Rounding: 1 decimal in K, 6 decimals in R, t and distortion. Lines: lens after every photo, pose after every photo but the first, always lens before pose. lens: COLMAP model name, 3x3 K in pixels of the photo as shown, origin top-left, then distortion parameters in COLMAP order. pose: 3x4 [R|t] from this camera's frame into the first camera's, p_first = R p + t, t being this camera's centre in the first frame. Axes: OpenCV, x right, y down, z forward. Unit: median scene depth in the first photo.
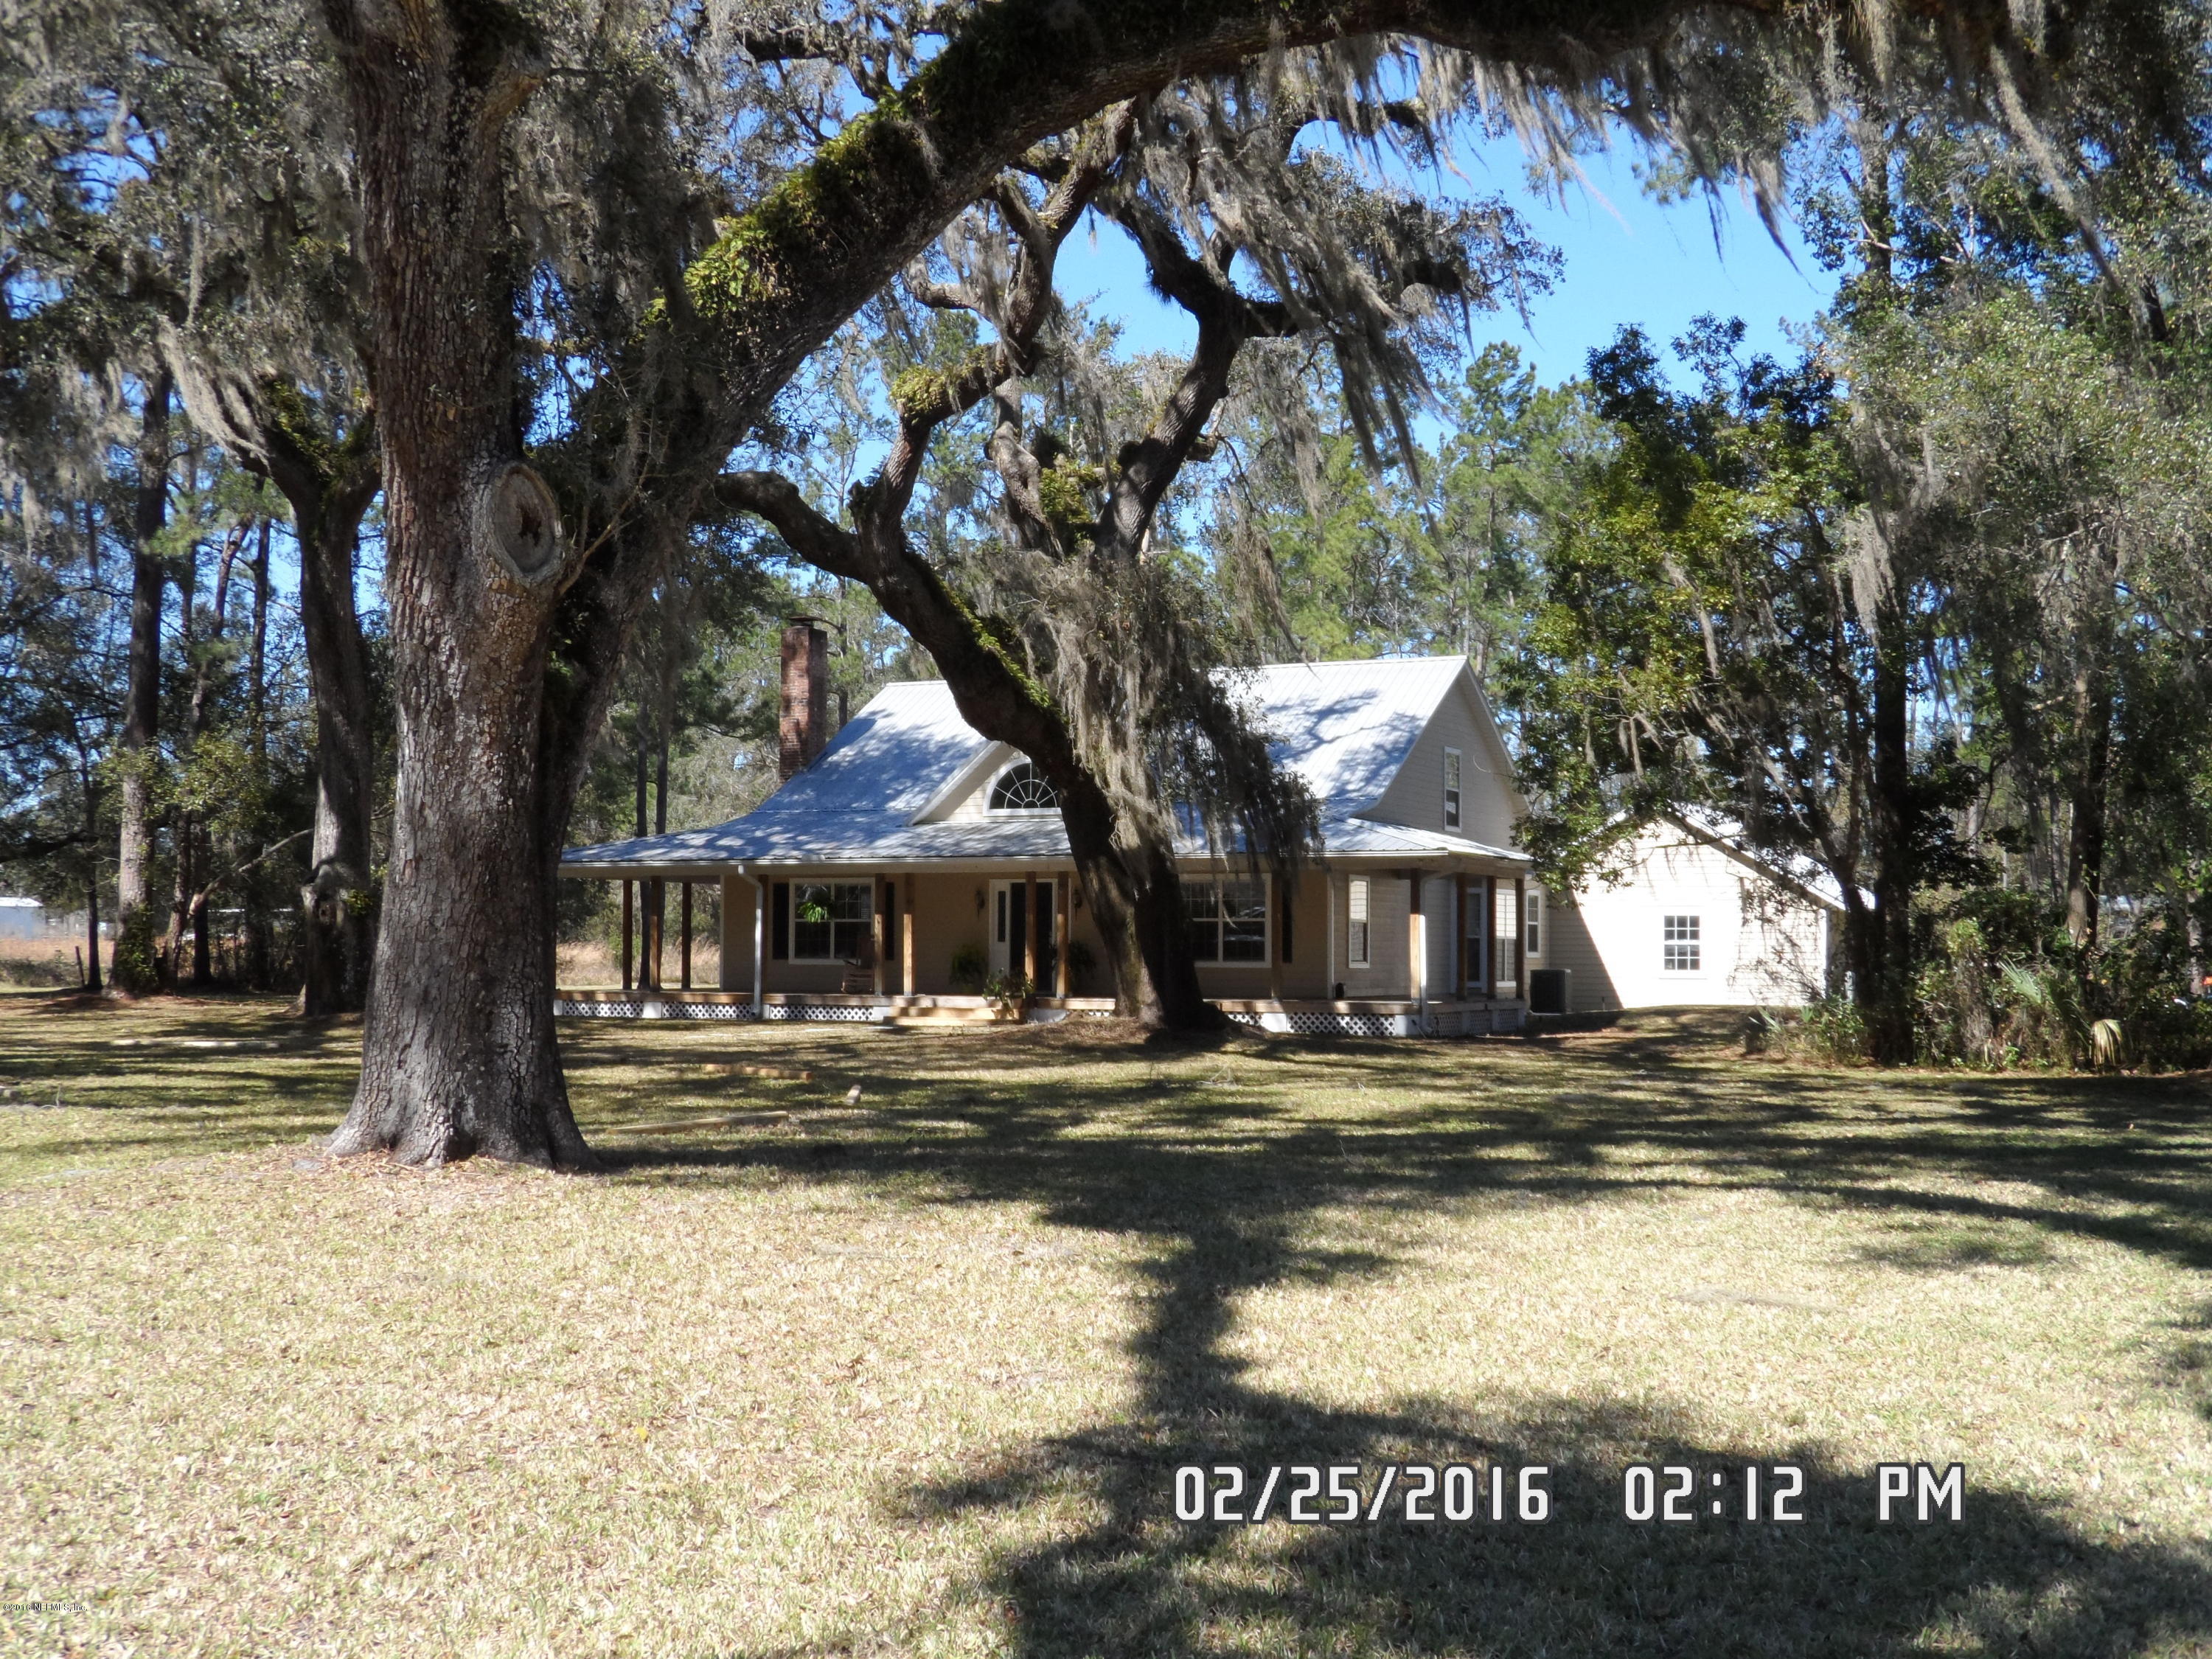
lens RADIAL K [[2704.8, 0, 1106.0], [0, 2704.8, 829.5], [0, 0, 1]] dist [0.015595, 0.064950]
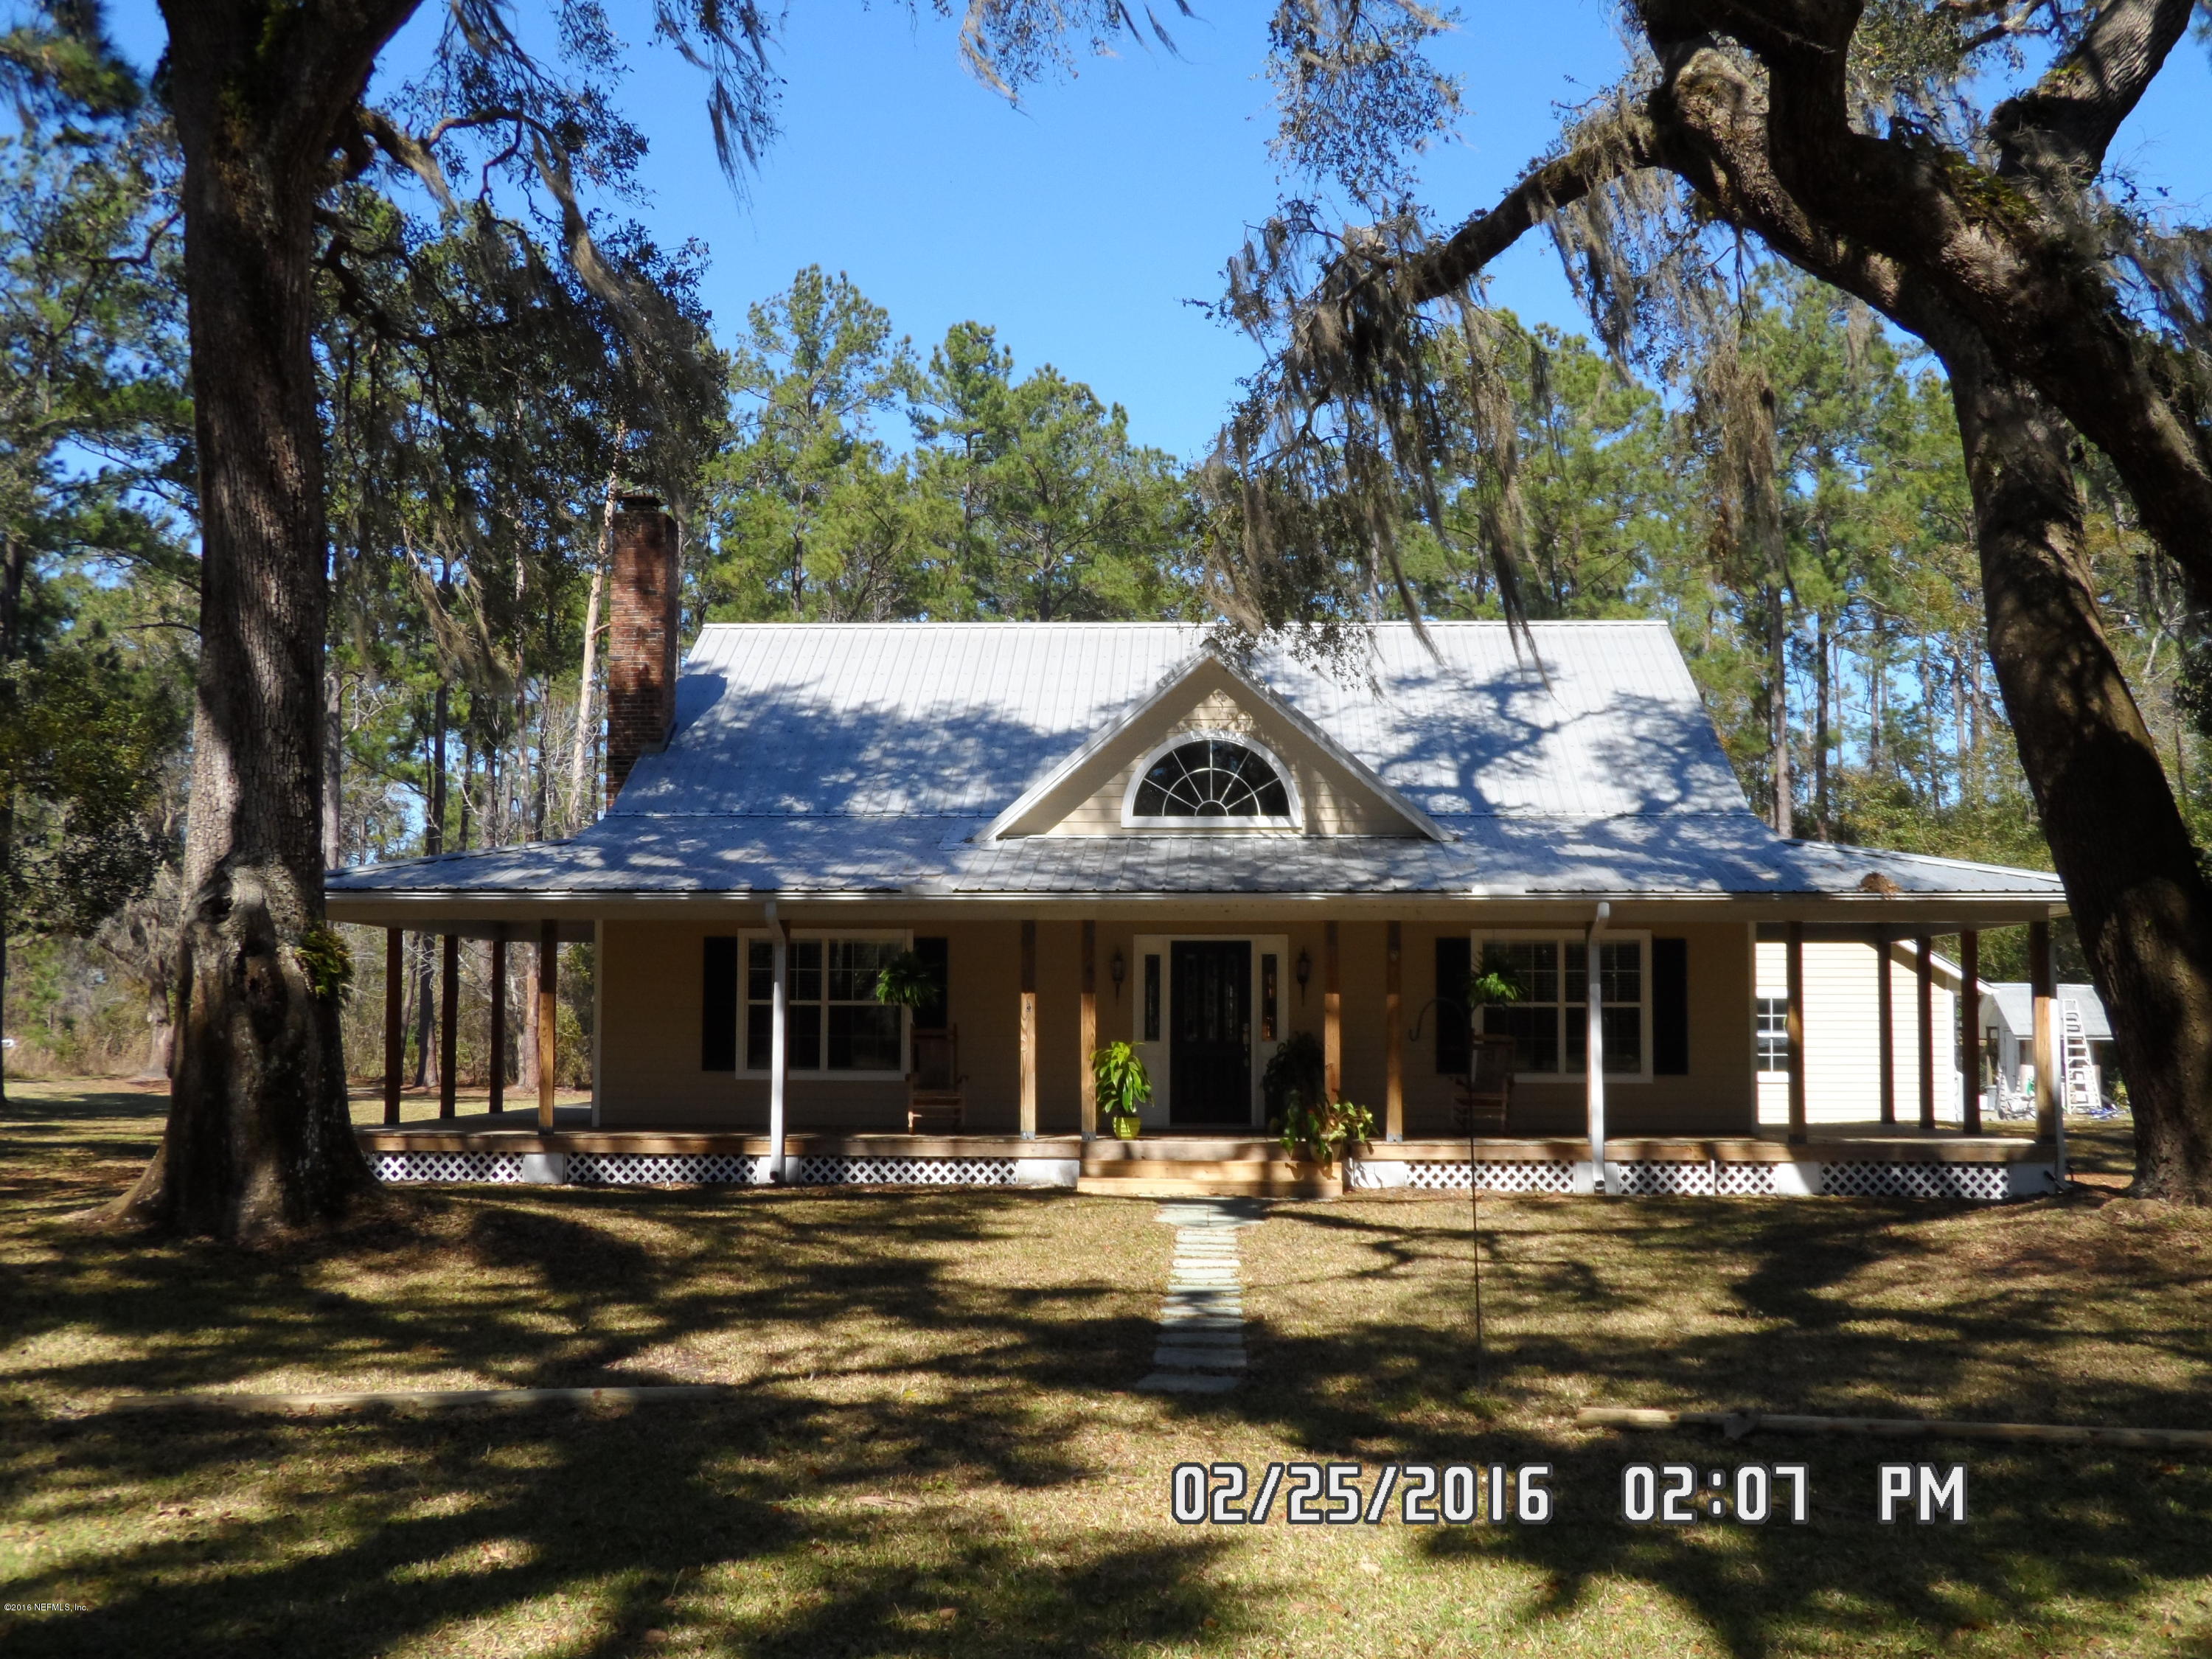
lens RADIAL K [[2704.8, 0, 1106.0], [0, 2704.8, 829.5], [0, 0, 1]] dist [0.015595, 0.064950]
pose [[0.900758, 0.021321, 0.433798, -0.308004], [-0.017078, 0.999761, -0.013677, 0.003752], [-0.433986, 0.004911, 0.900906, 0.471313]]
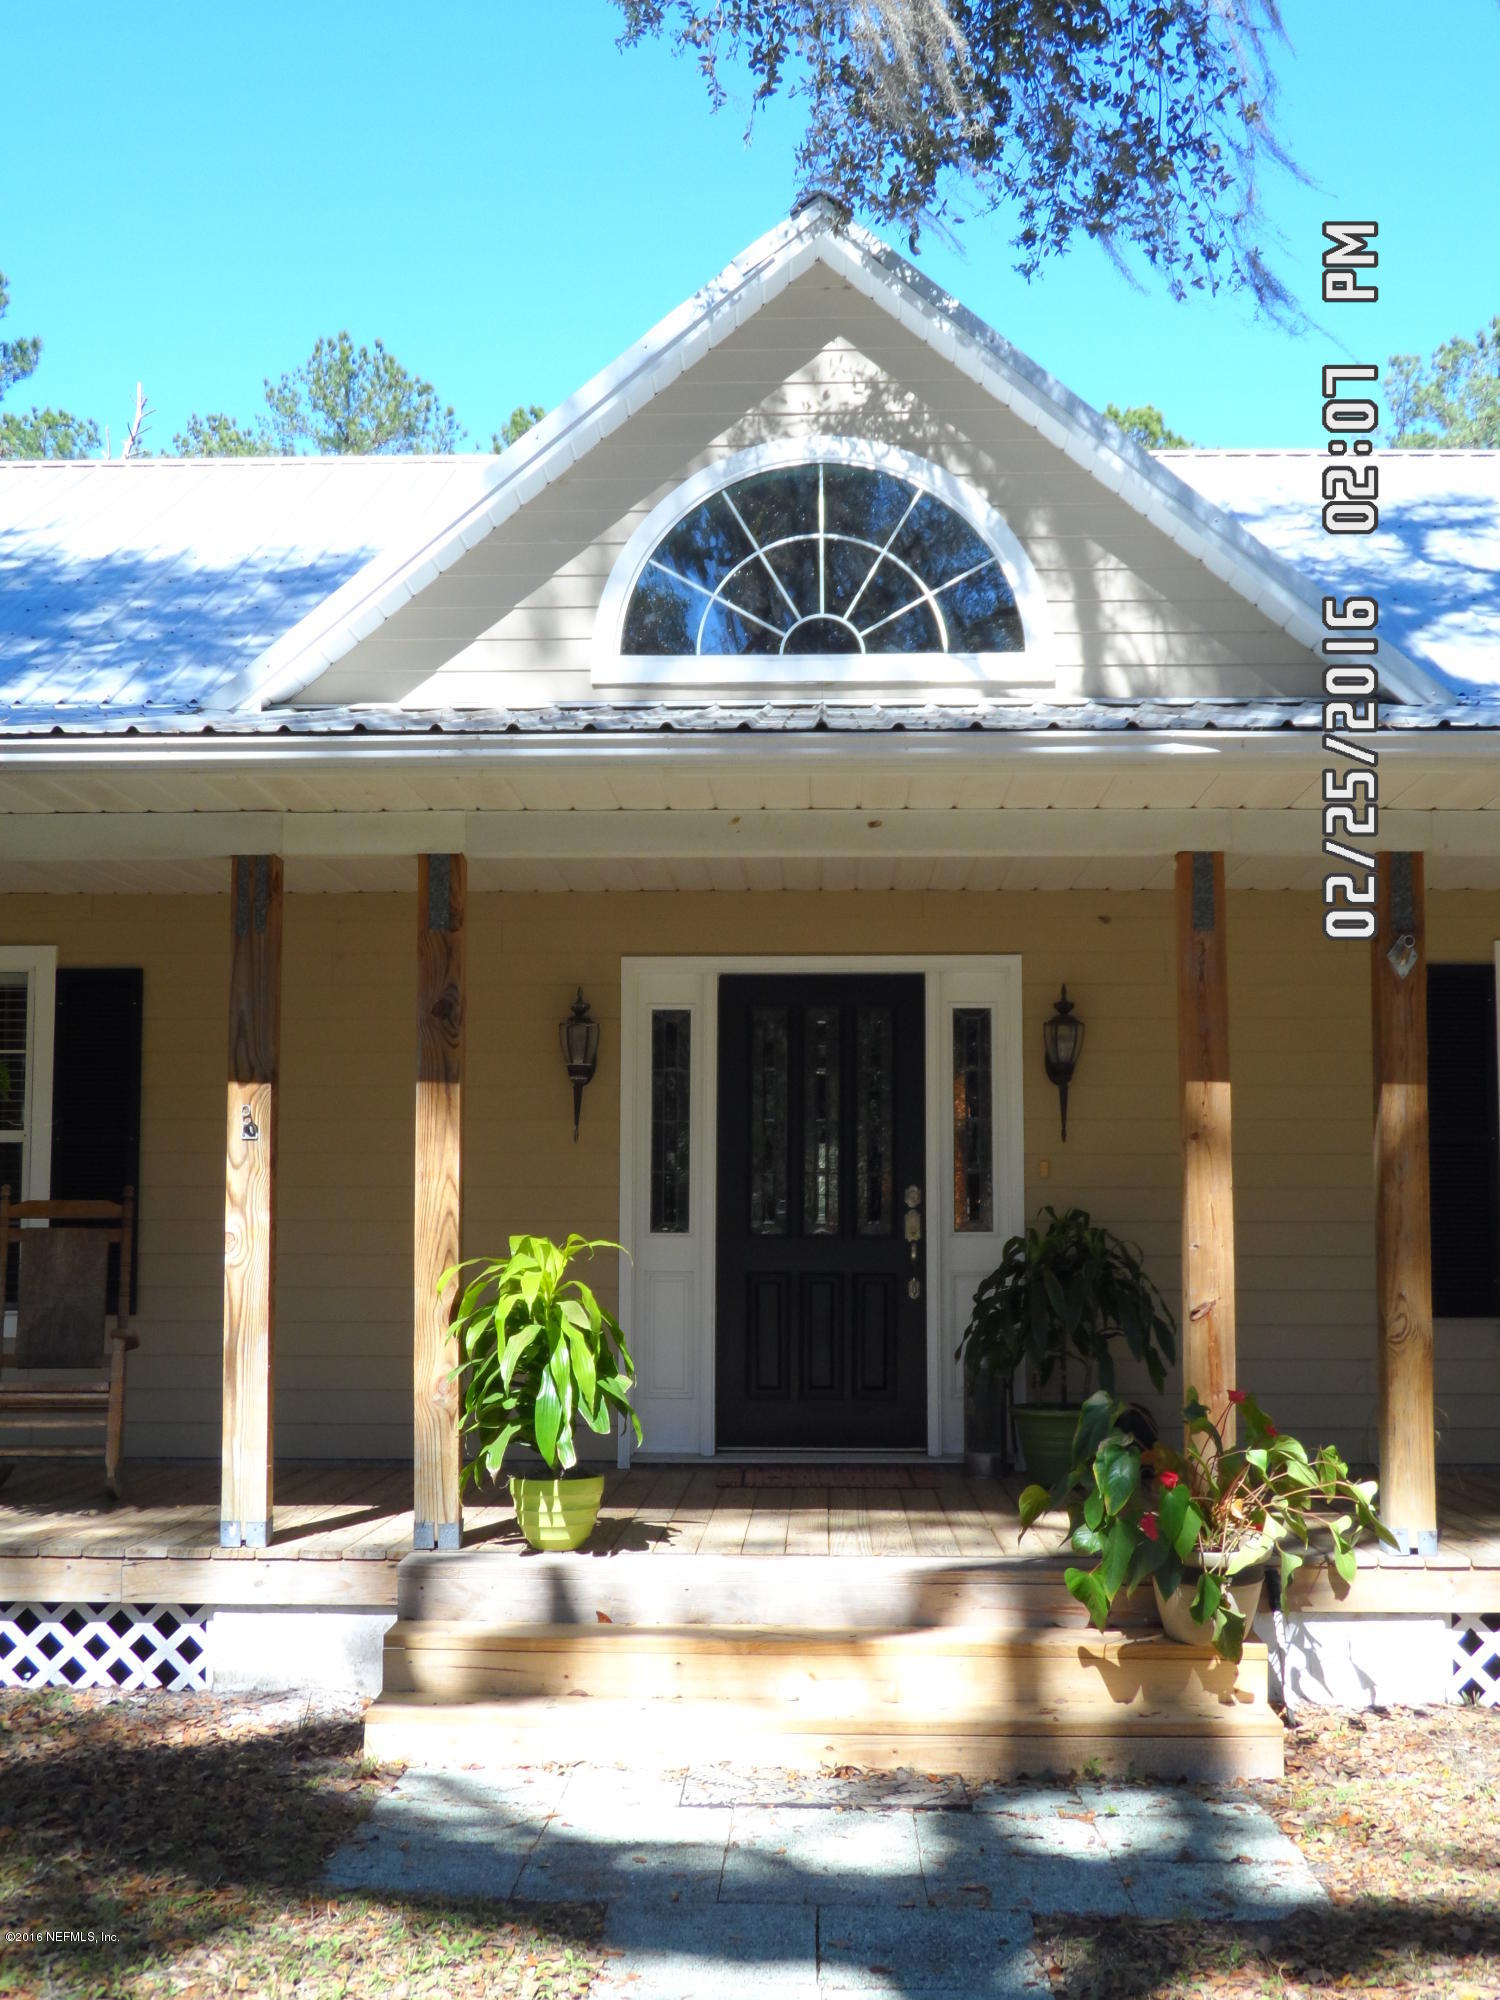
lens RADIAL K [[2445.6, 0, 750.0], [0, 2445.6, 1000.0], [0, 0, 1]] dist [0.015595, 0.064950]
pose [[0.893180, 0.030427, 0.448669, -0.126619], [-0.017878, 0.999322, -0.032181, 0.028780], [-0.449344, 0.020722, 0.893118, 0.815615]]
